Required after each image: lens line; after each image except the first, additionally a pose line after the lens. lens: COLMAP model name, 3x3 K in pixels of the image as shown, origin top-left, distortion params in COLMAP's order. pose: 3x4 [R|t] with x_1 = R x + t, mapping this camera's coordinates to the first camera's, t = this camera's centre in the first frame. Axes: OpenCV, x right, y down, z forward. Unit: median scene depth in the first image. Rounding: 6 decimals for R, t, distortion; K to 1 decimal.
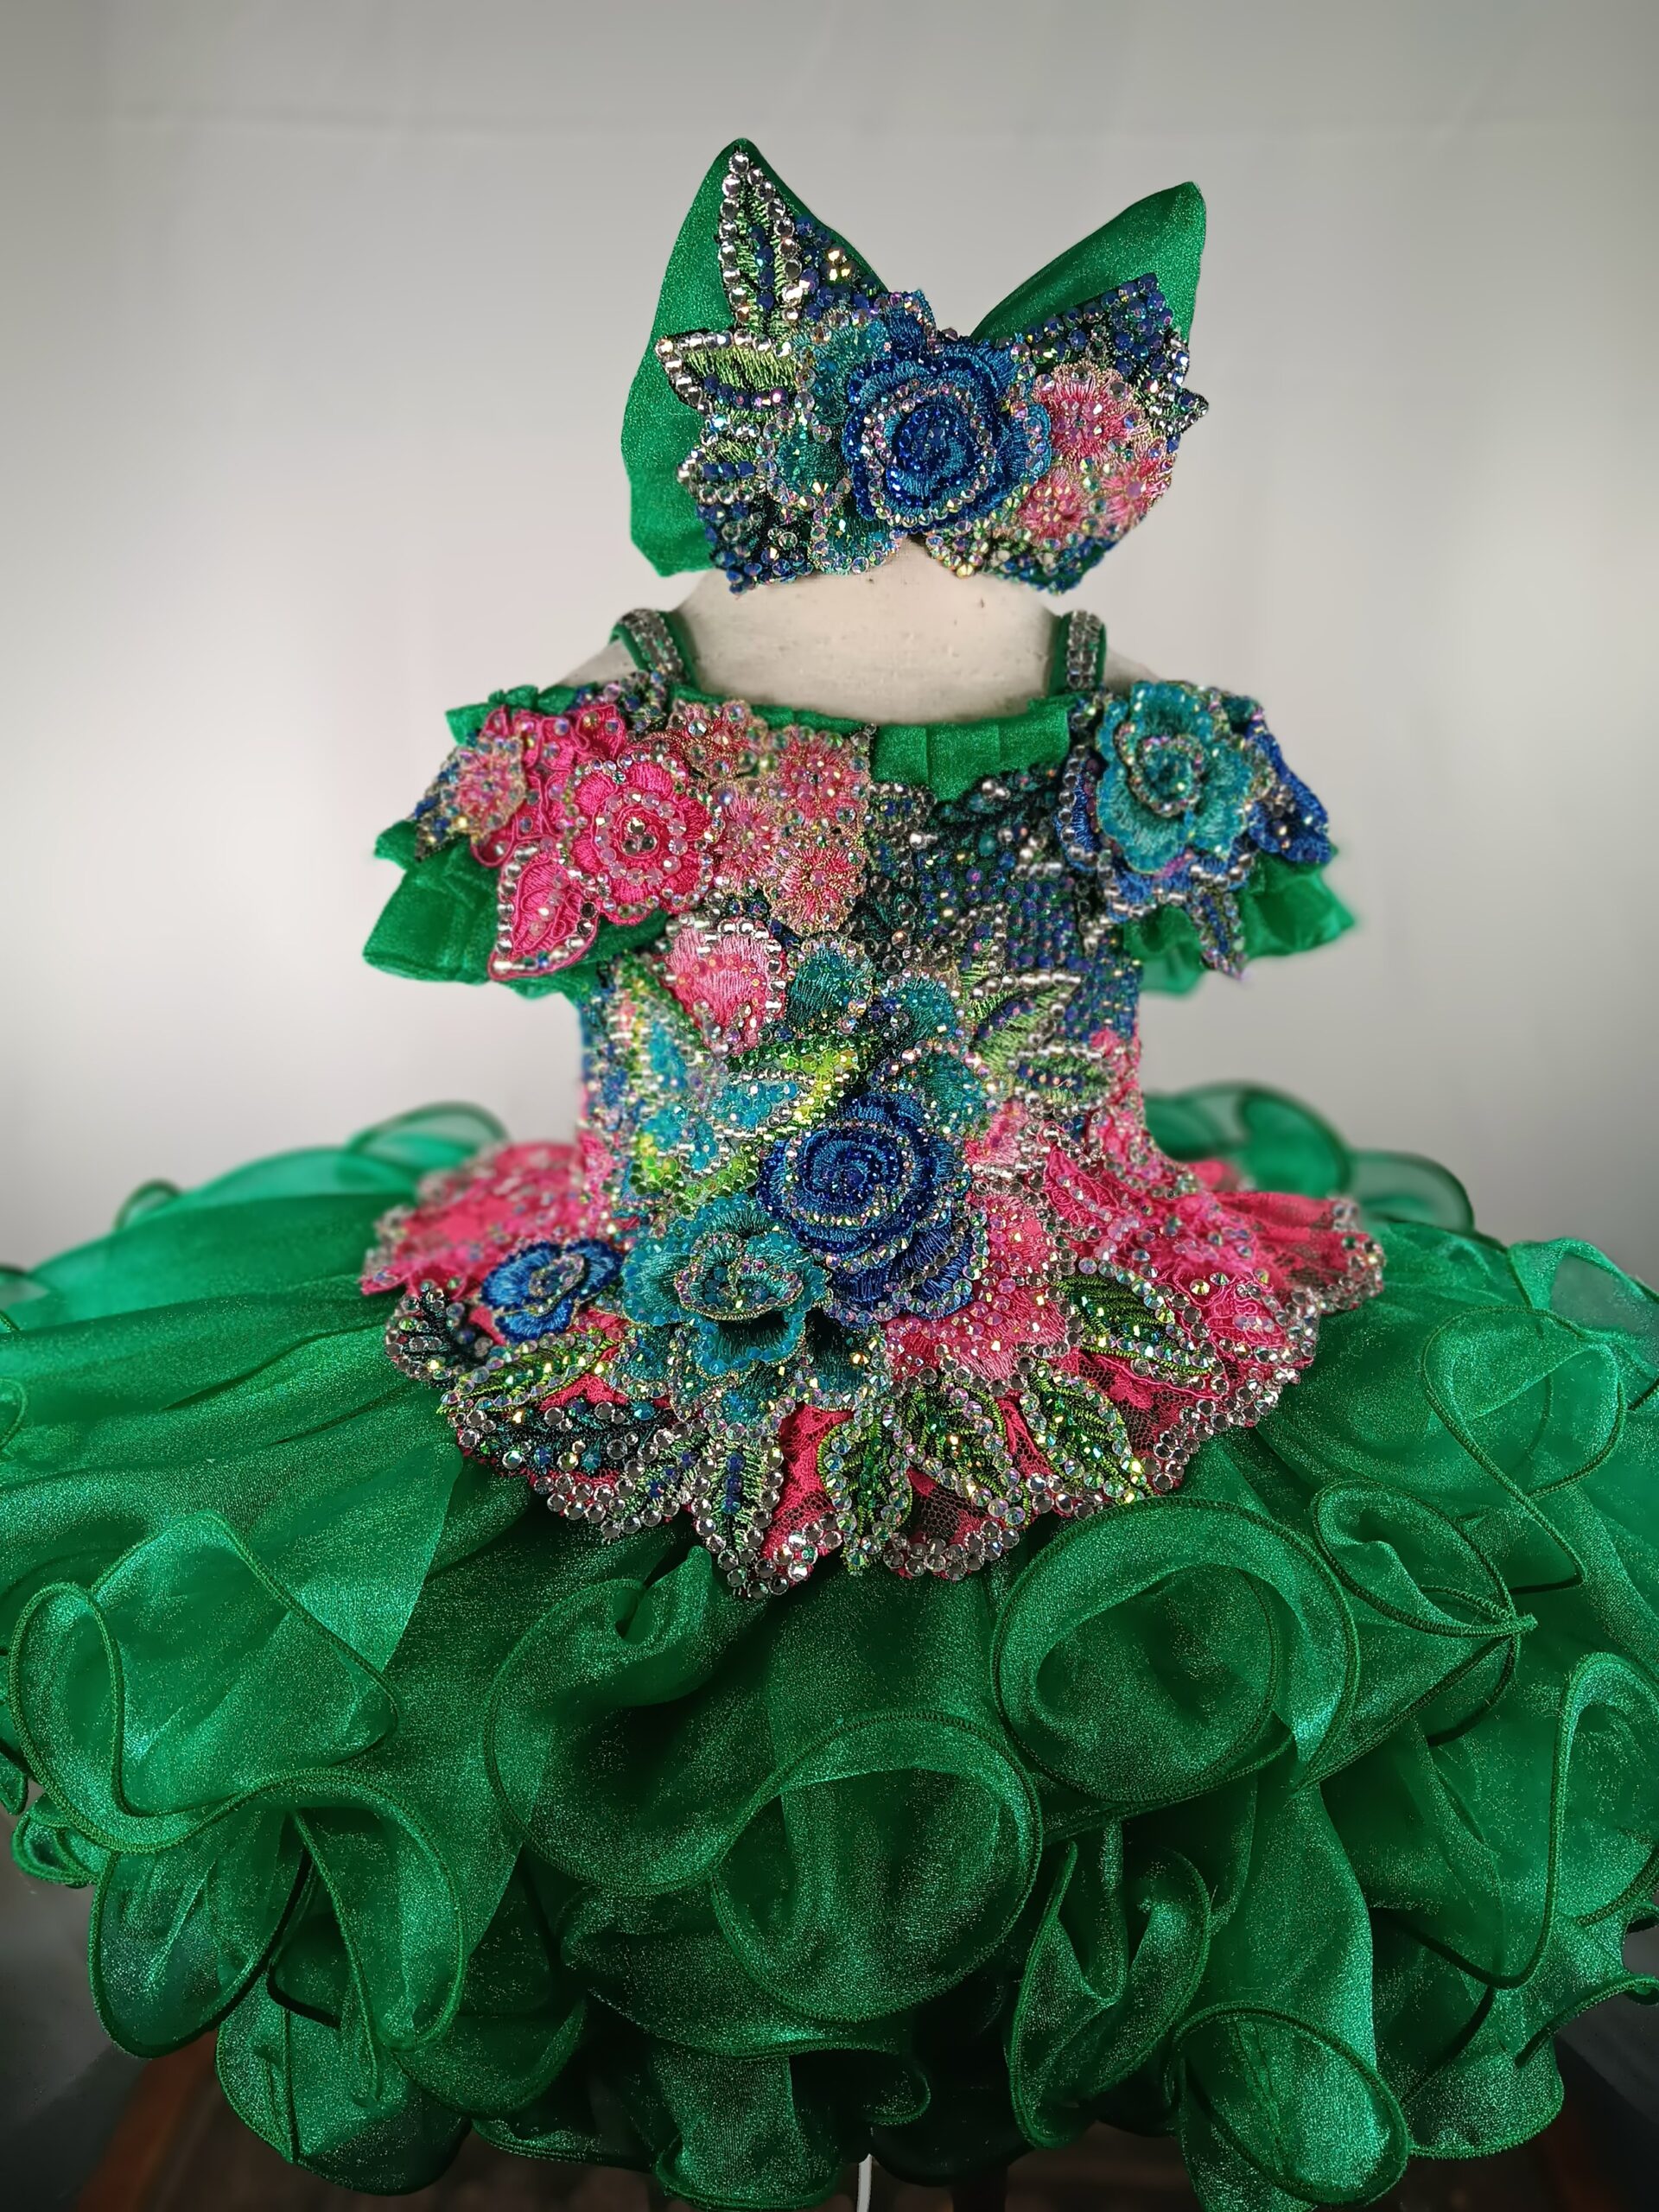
lens RADIAL K [[1661.8, 0, 821.8], [0, 1661.8, 1104.5], [0, 0, 1]] dist [-0.008137, 0.002739]
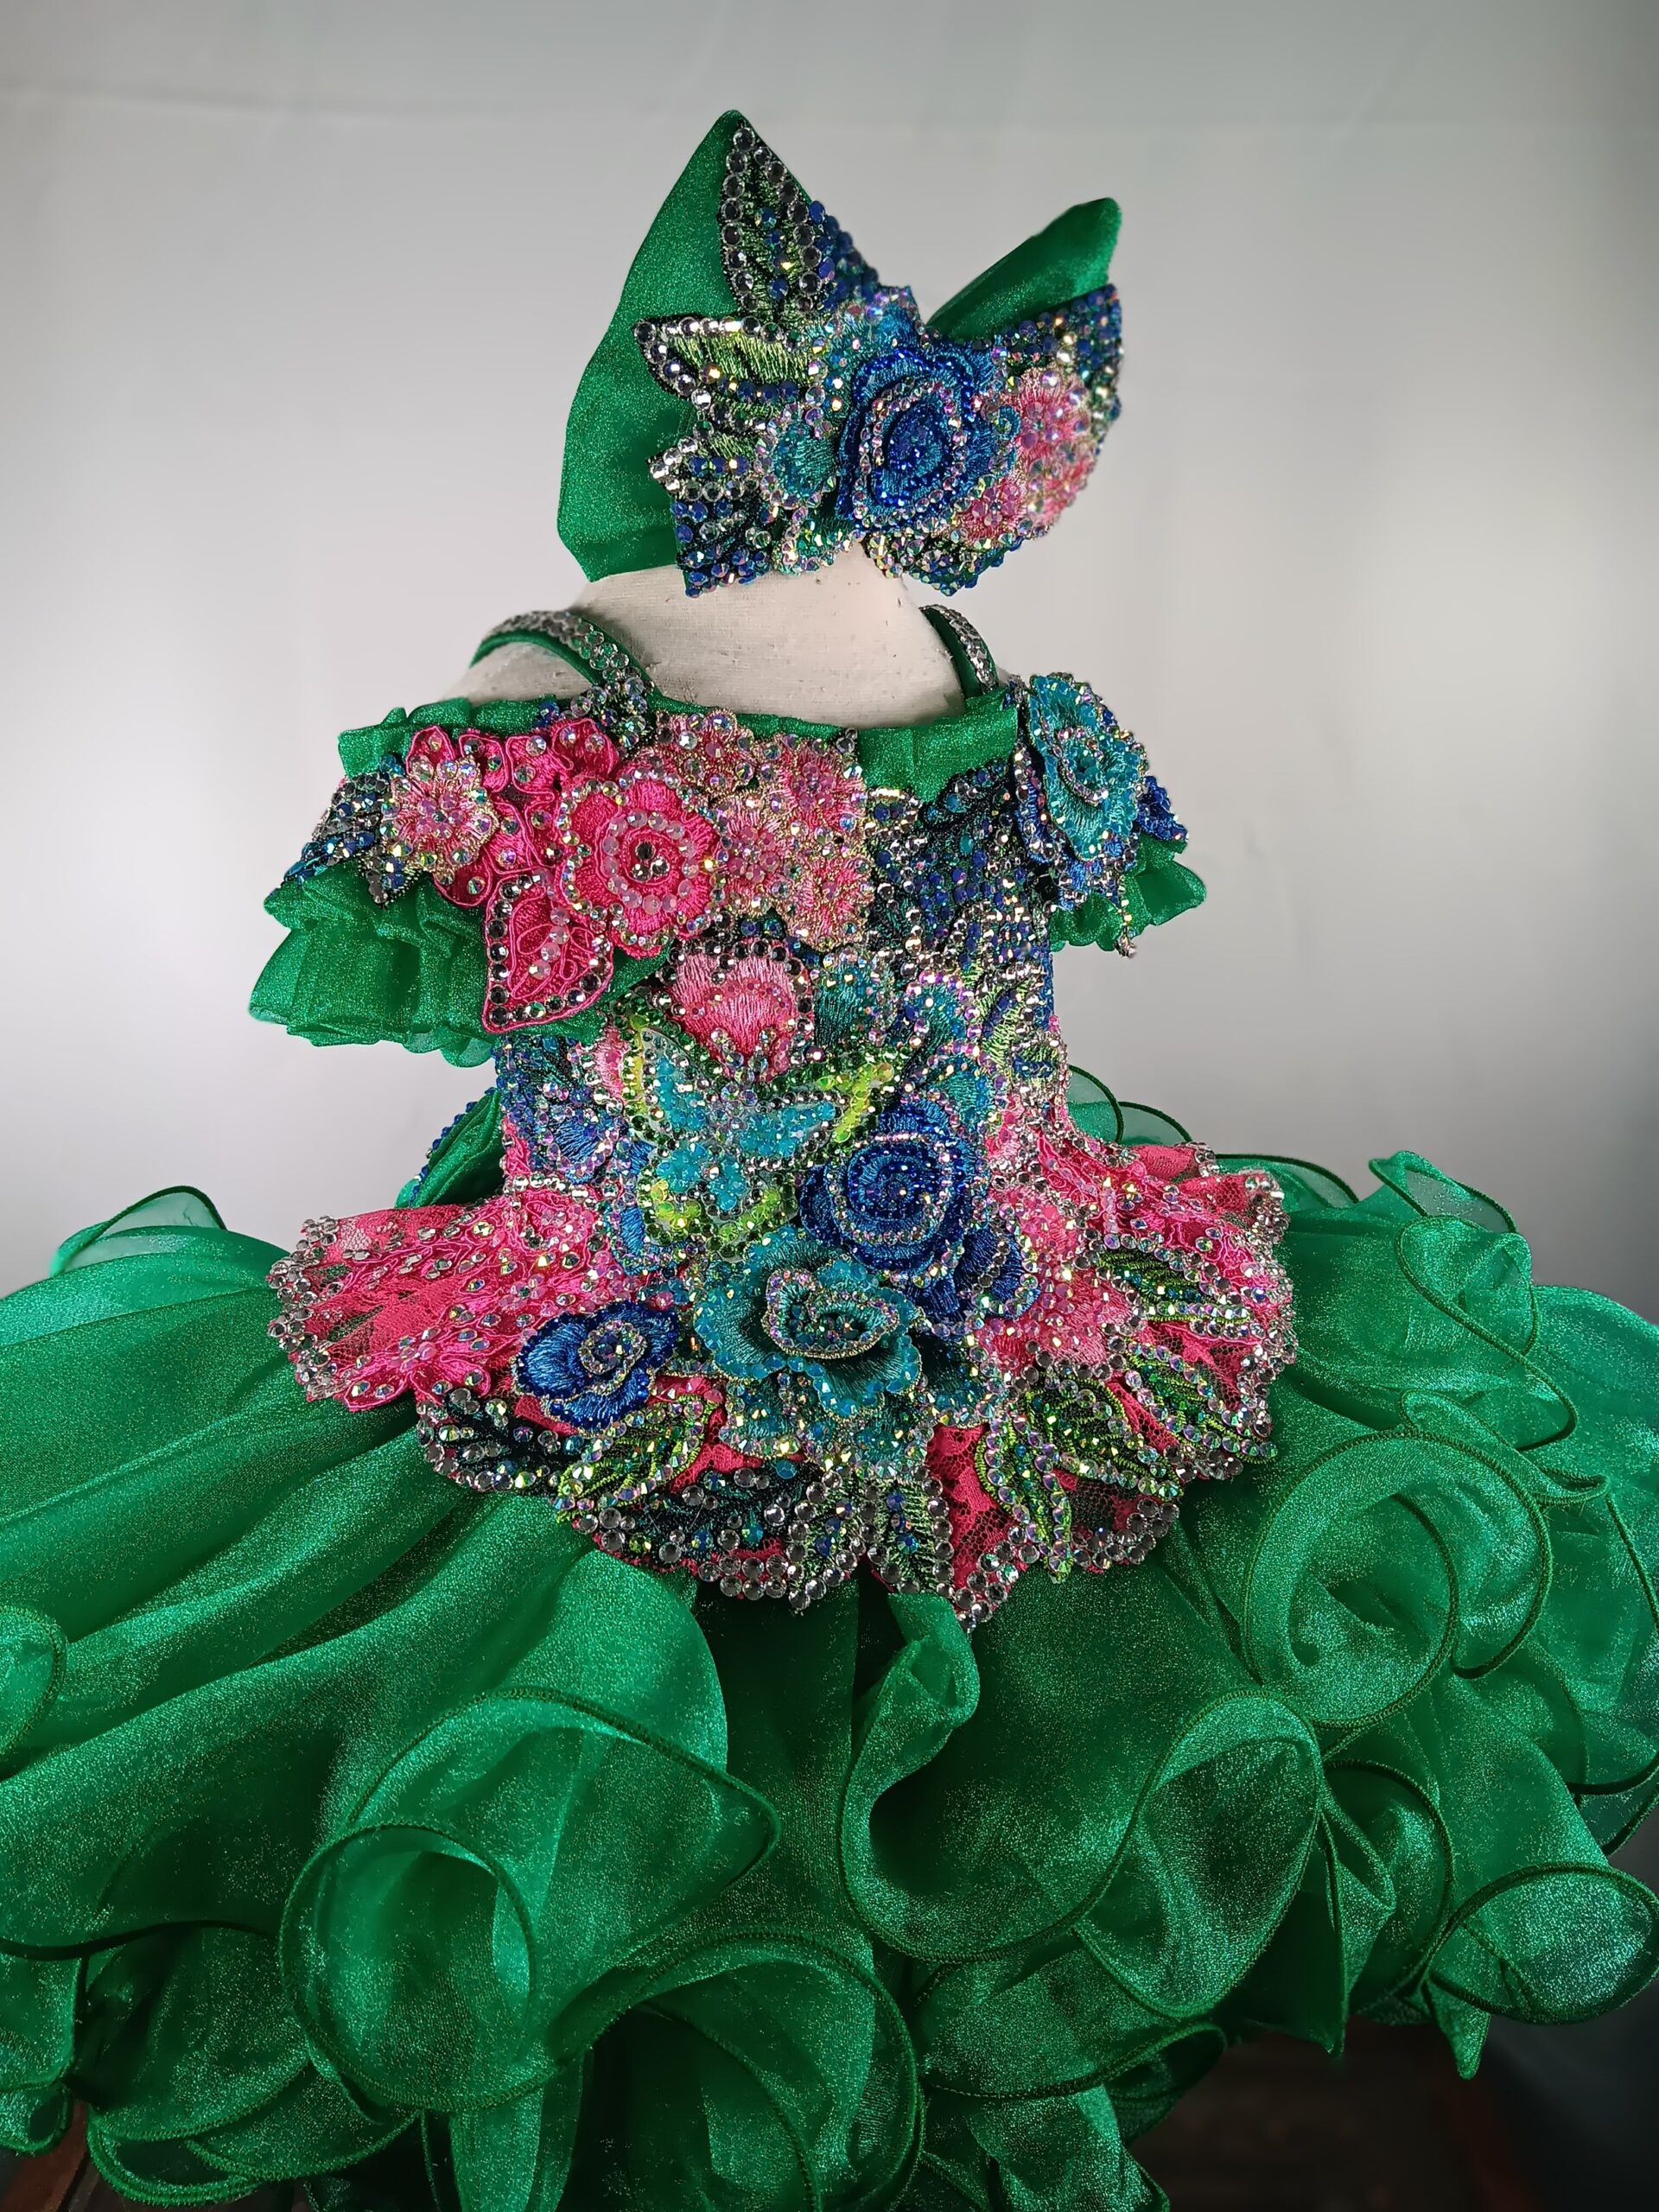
lens RADIAL K [[1661.8, 0, 825.8], [0, 1661.8, 1108.2], [0, 0, 1]] dist [-0.008137, 0.002739]
pose [[0.911652, -0.132196, 0.389119, -0.394891], [0.127567, 0.991108, 0.037841, -0.047366], [-0.390662, 0.015141, 0.920410, 0.111796]]
